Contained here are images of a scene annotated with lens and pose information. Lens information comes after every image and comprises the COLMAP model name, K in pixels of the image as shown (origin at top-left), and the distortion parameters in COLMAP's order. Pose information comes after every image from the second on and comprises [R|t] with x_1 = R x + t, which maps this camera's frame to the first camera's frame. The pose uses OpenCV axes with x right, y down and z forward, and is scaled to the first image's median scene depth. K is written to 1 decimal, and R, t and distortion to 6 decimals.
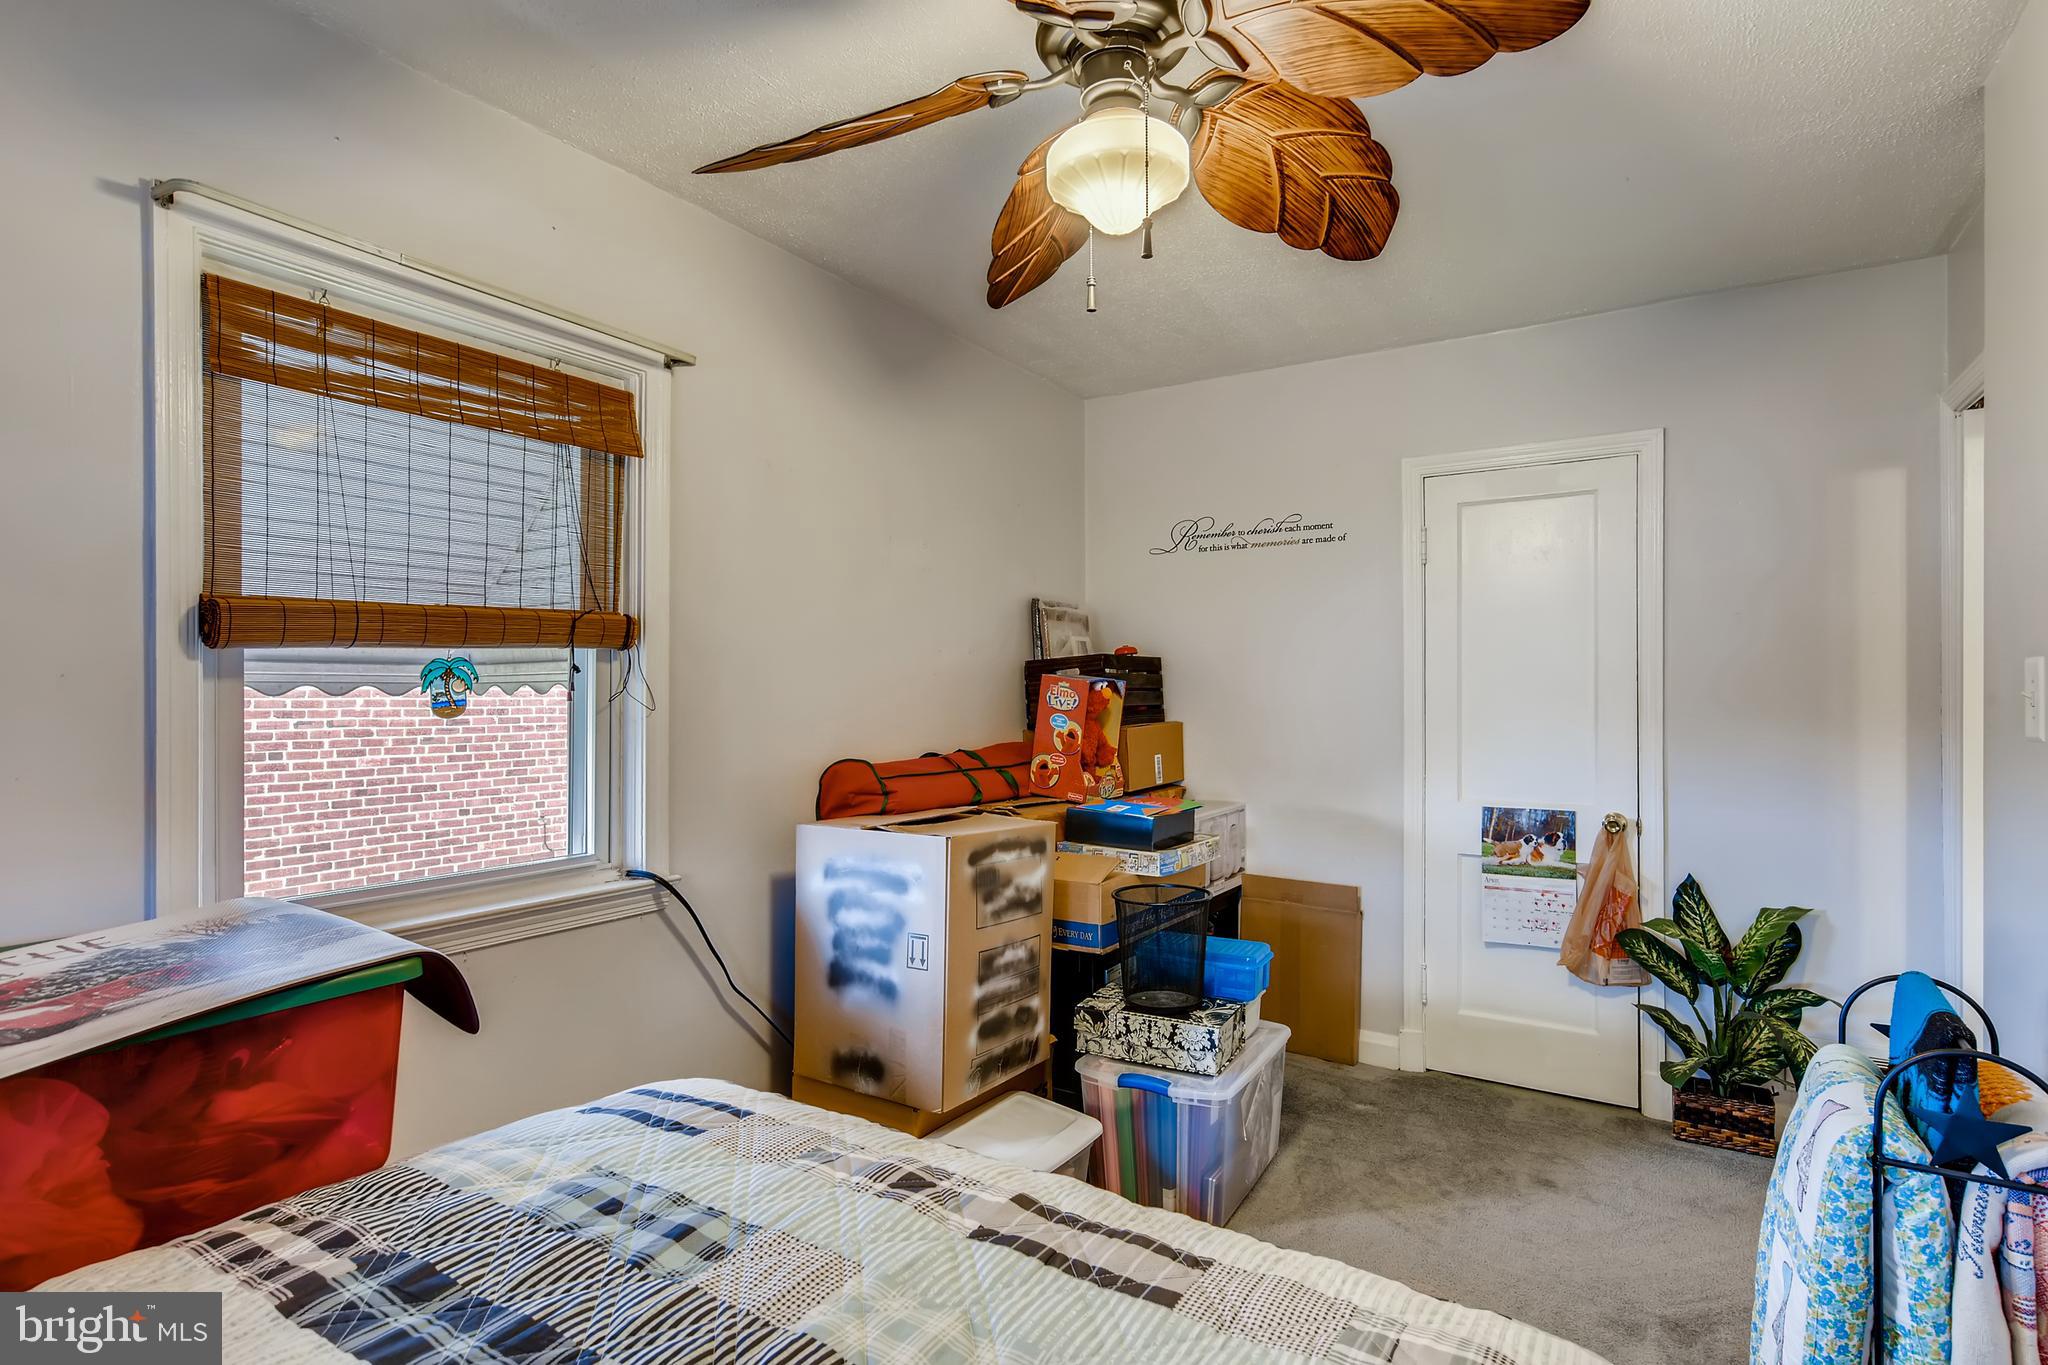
lens RADIAL K [[1038.2, 0, 1027.0], [0, 1038.2, 689.9], [0, 0, 1]] dist [-0.003447, 0.004329]
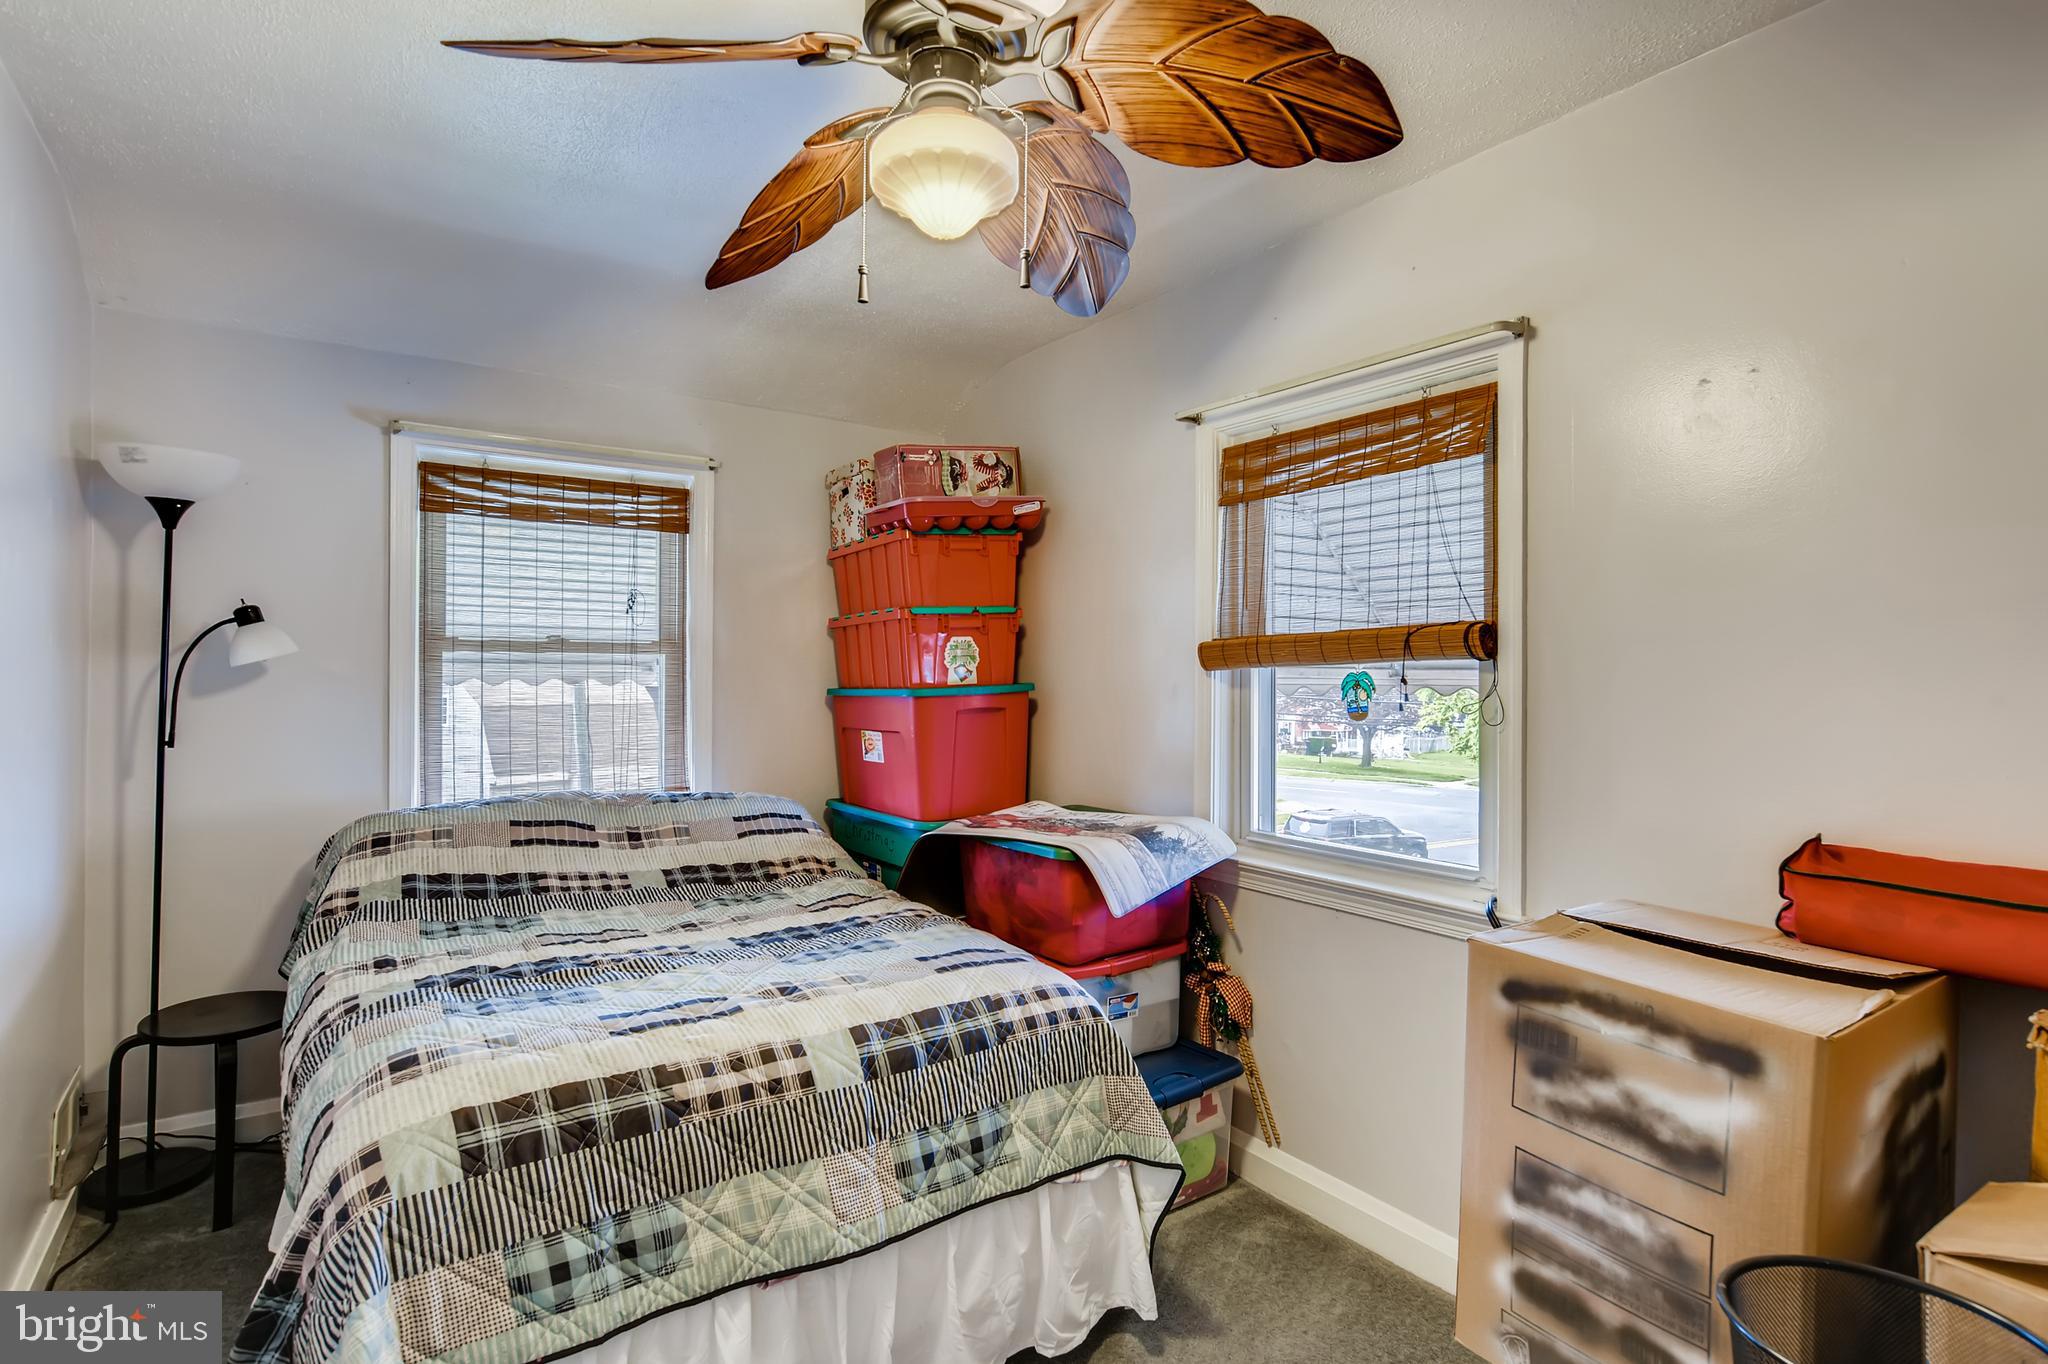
lens RADIAL K [[1038.2, 0, 1028.6], [0, 1038.2, 672.0], [0, 0, 1]] dist [-0.003447, 0.004329]
pose [[-0.398184, 0.000722, -0.917305, 0.630674], [-0.001001, 0.999999, 0.001221, -0.027699], [0.917305, 0.001404, -0.398183, 0.981015]]
